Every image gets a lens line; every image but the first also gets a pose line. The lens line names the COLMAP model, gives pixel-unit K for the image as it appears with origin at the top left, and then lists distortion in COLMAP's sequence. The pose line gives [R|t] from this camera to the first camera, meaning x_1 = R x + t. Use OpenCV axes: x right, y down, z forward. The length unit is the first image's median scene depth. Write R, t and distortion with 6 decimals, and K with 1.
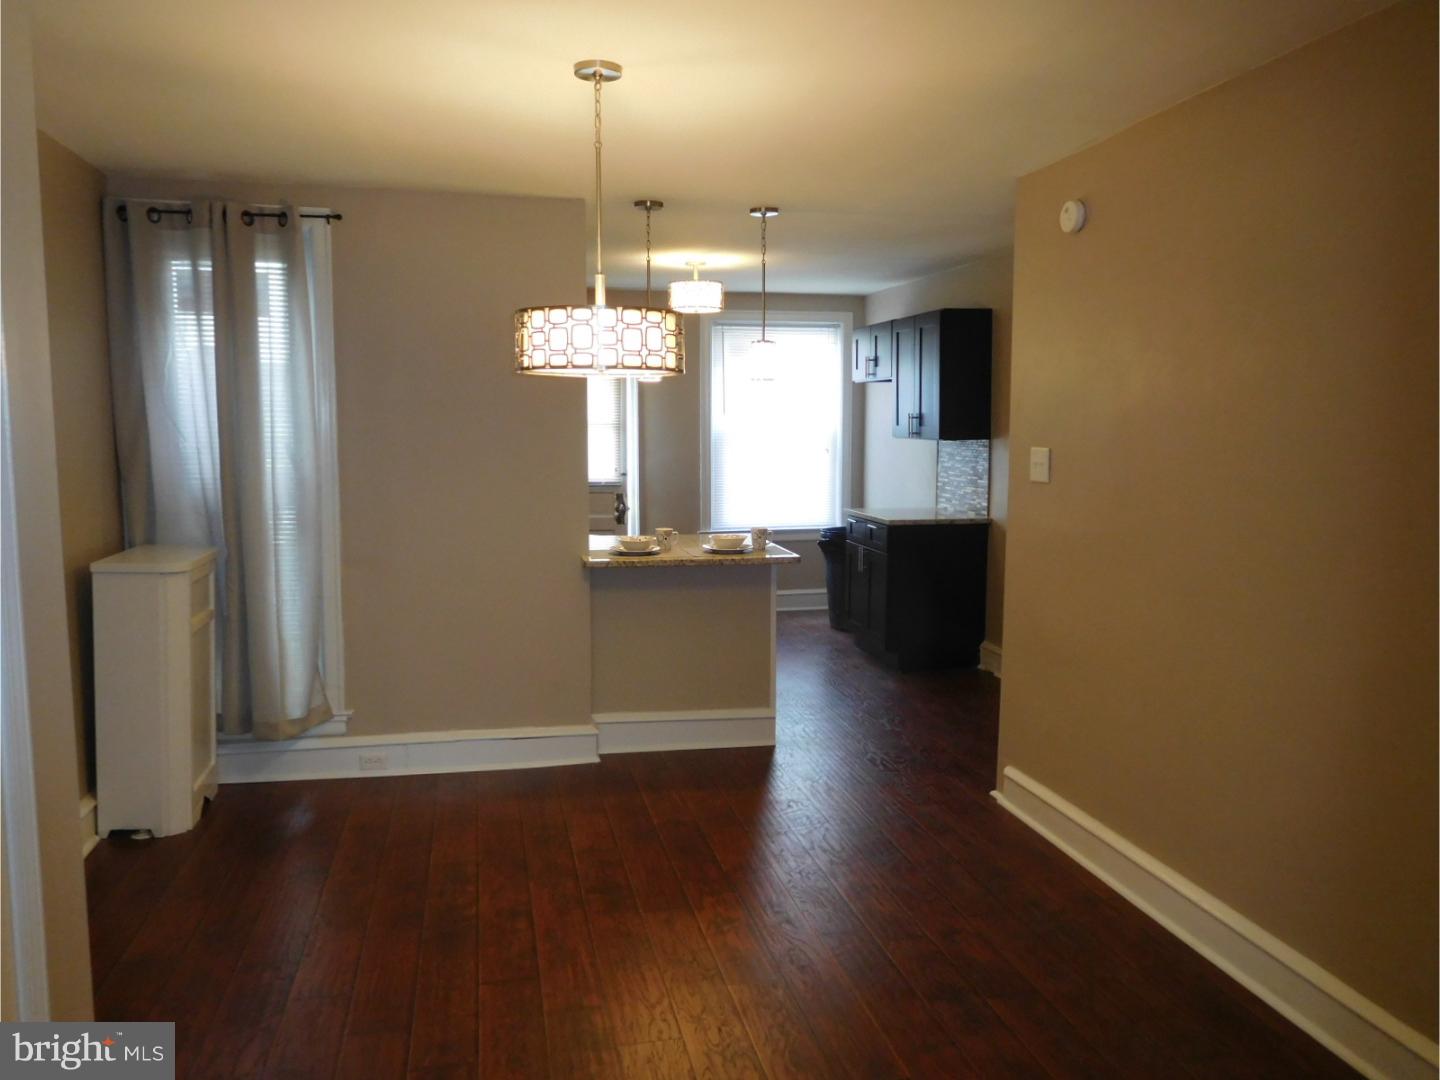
lens RADIAL K [[1080.5, 0, 726.1], [0, 1080.5, 541.5], [0, 0, 1]] dist [-0.021487, 0.013287]
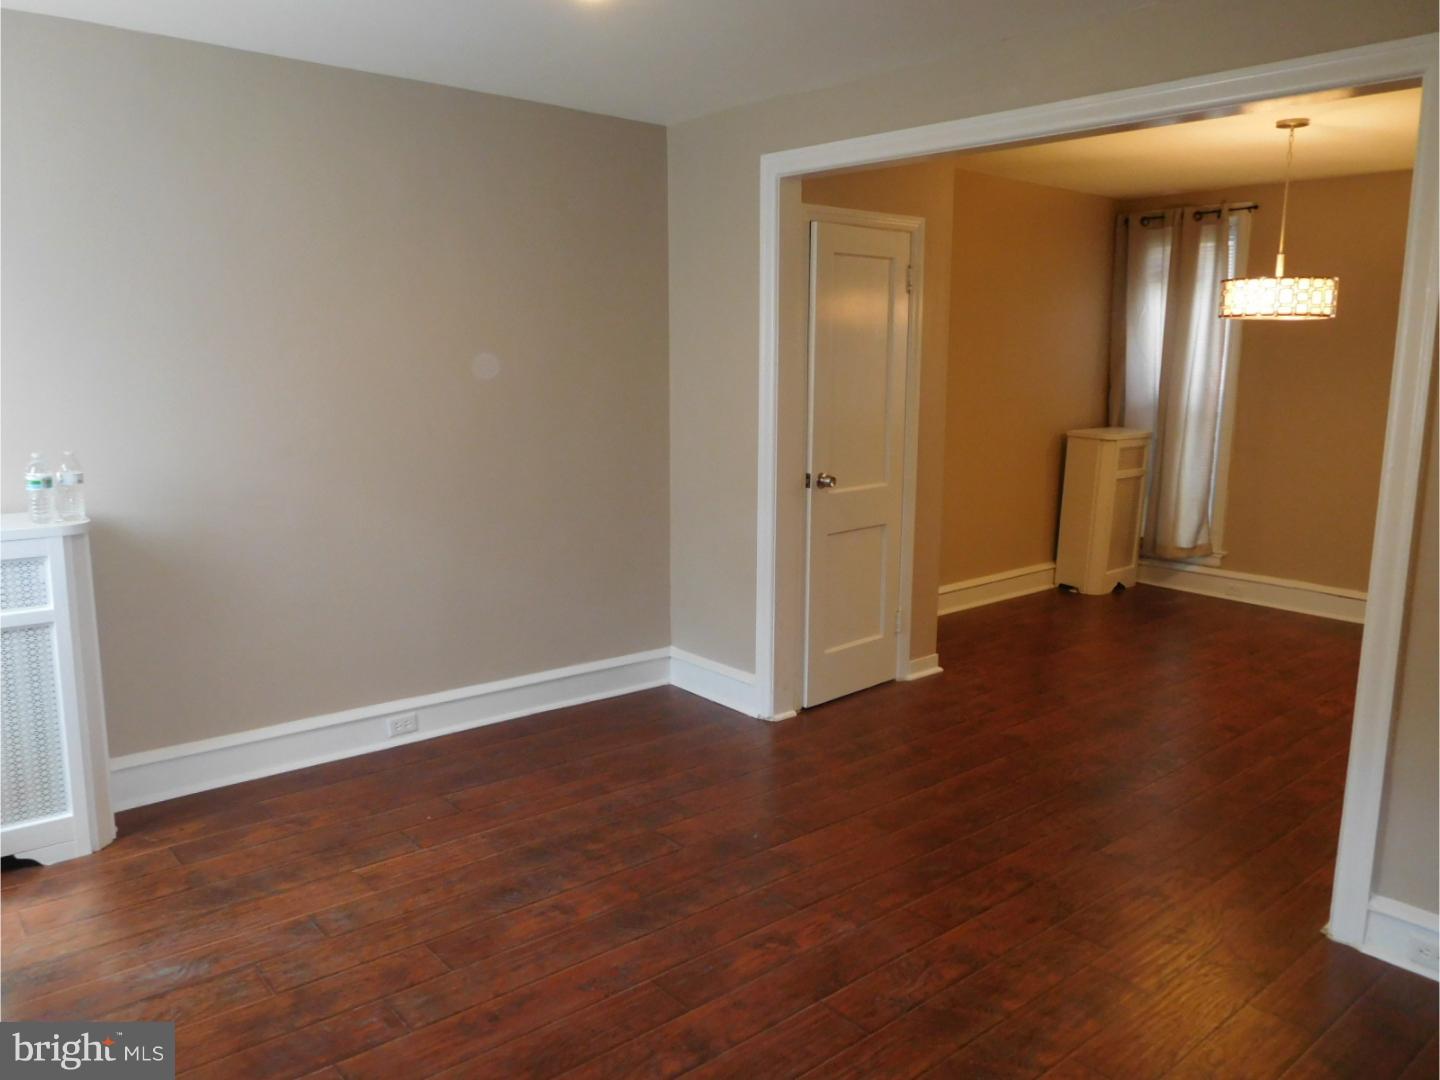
lens RADIAL K [[1080.5, 0, 726.1], [0, 1080.5, 541.5], [0, 0, 1]] dist [-0.021487, 0.013287]
pose [[0.470328, 0.154938, -0.868784, 0.605189], [-0.095821, 0.987613, 0.124255, 0.028164], [0.877274, 0.024807, 0.479348, -0.290463]]
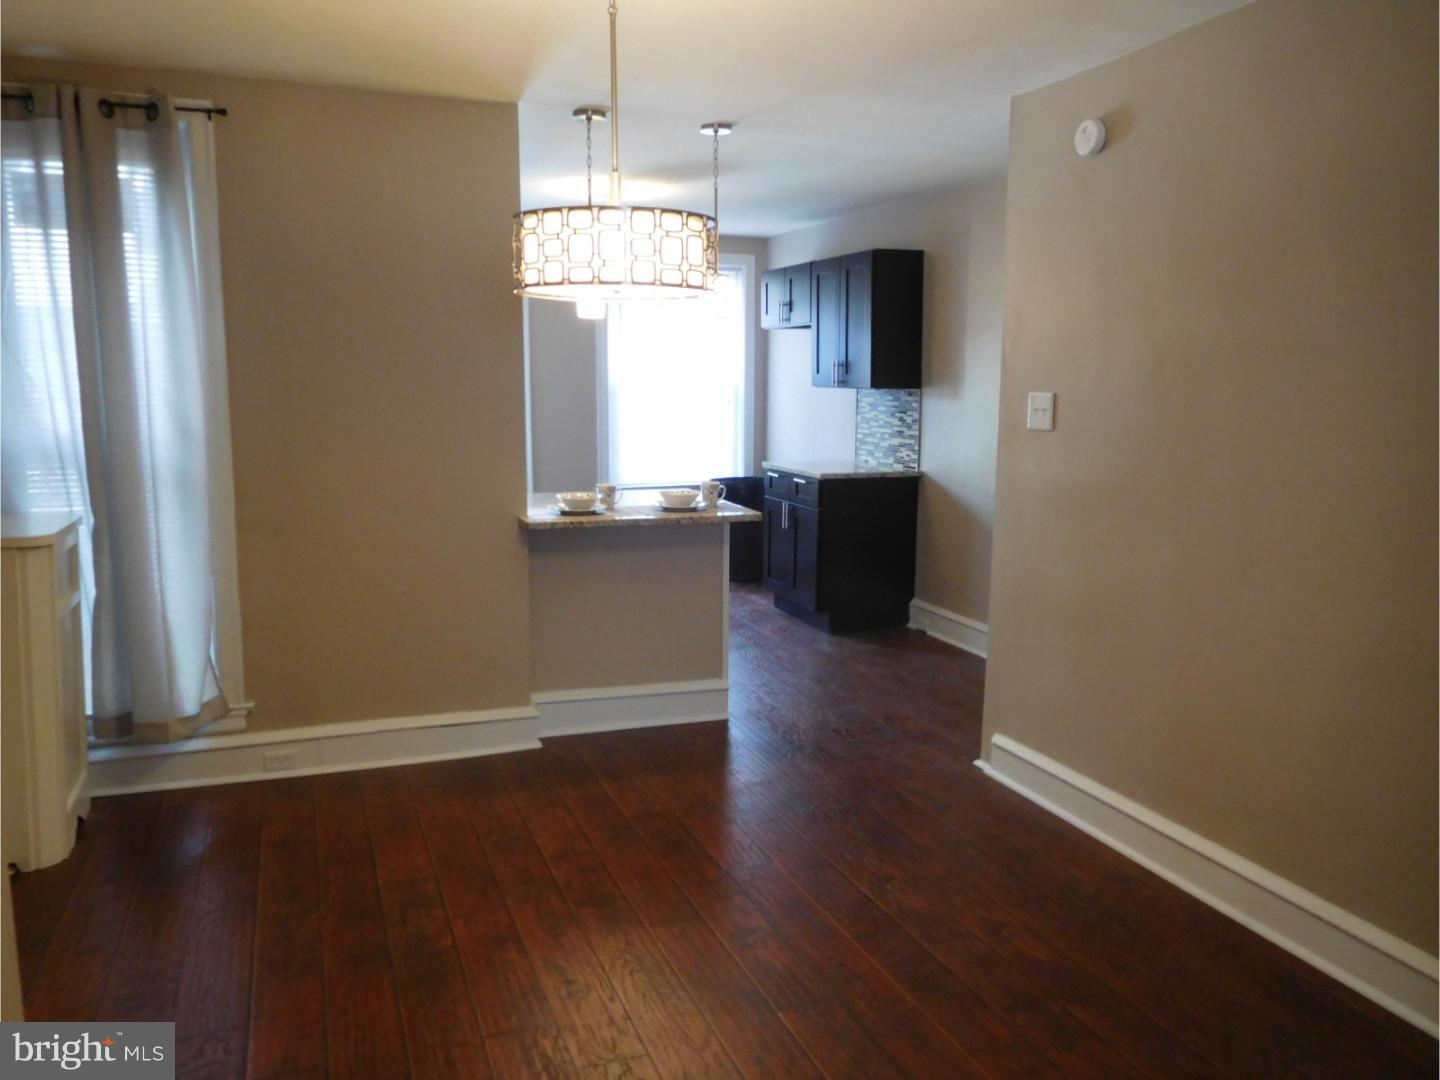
lens RADIAL K [[1080.5, 0, 726.1], [0, 1080.5, 541.5], [0, 0, 1]] dist [-0.021487, 0.013287]
pose [[0.988566, -0.019440, 0.149532, -0.104642], [0.013484, 0.999079, 0.040739, -0.000298], [-0.150186, -0.038257, 0.987917, 0.110347]]
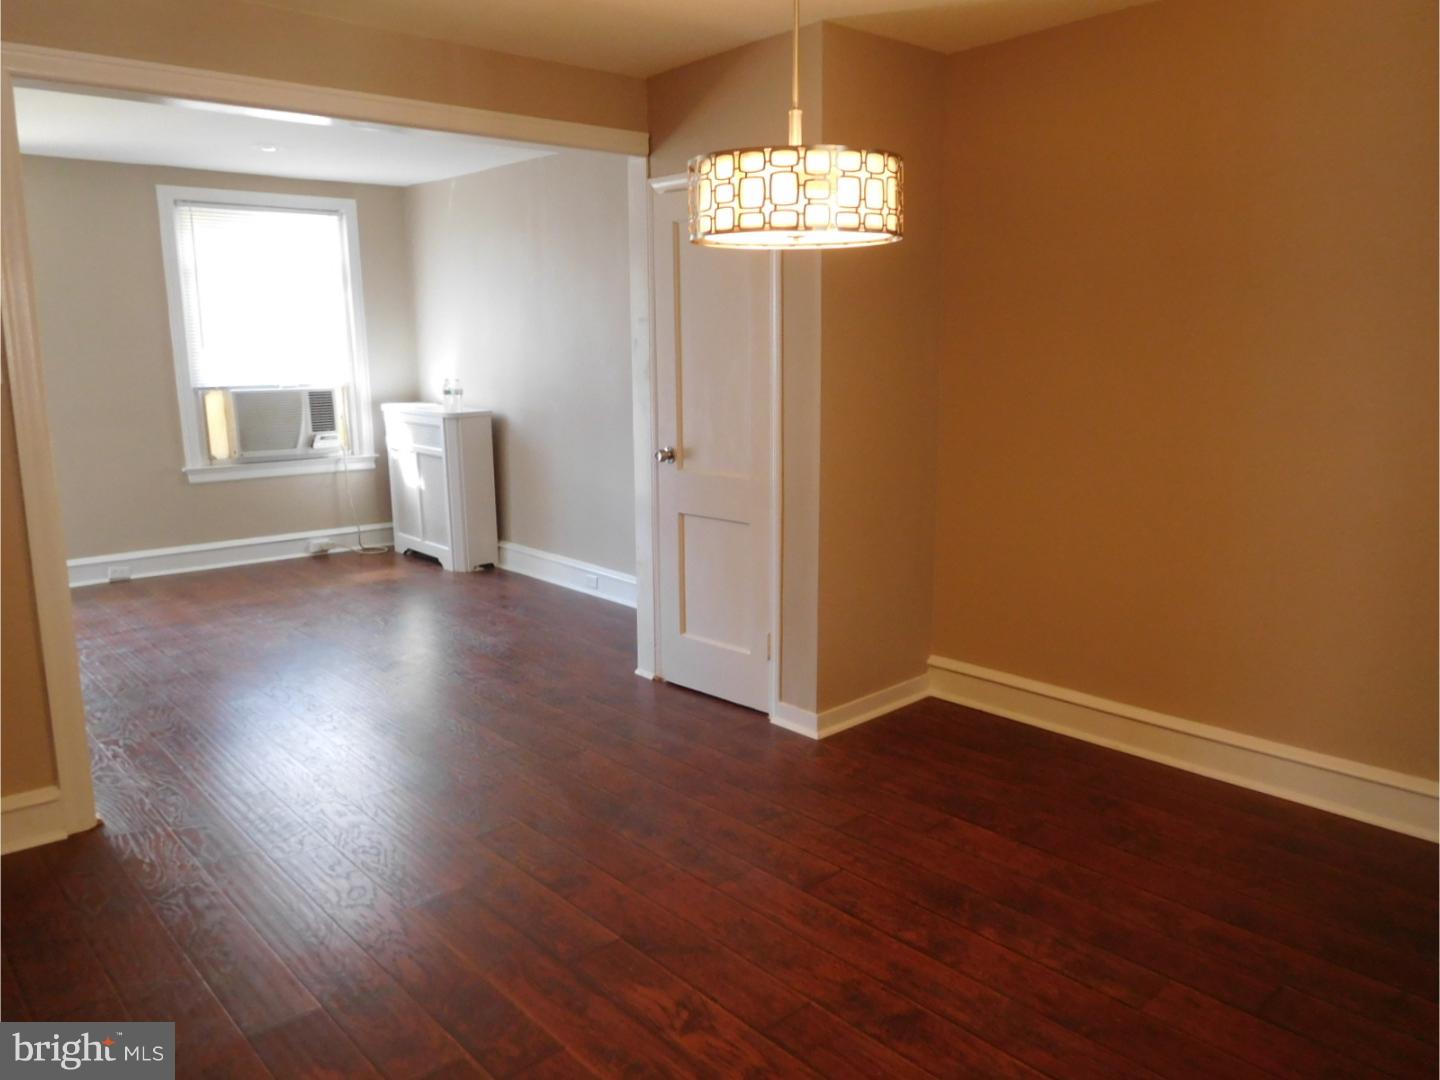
lens RADIAL K [[1080.5, 0, 726.1], [0, 1080.5, 541.5], [0, 0, 1]] dist [-0.021487, 0.013287]
pose [[-0.869426, 0.088569, -0.486060, 0.217266], [-0.052189, 0.961833, 0.268615, -0.102576], [0.491299, 0.258908, -0.831620, 1.114230]]
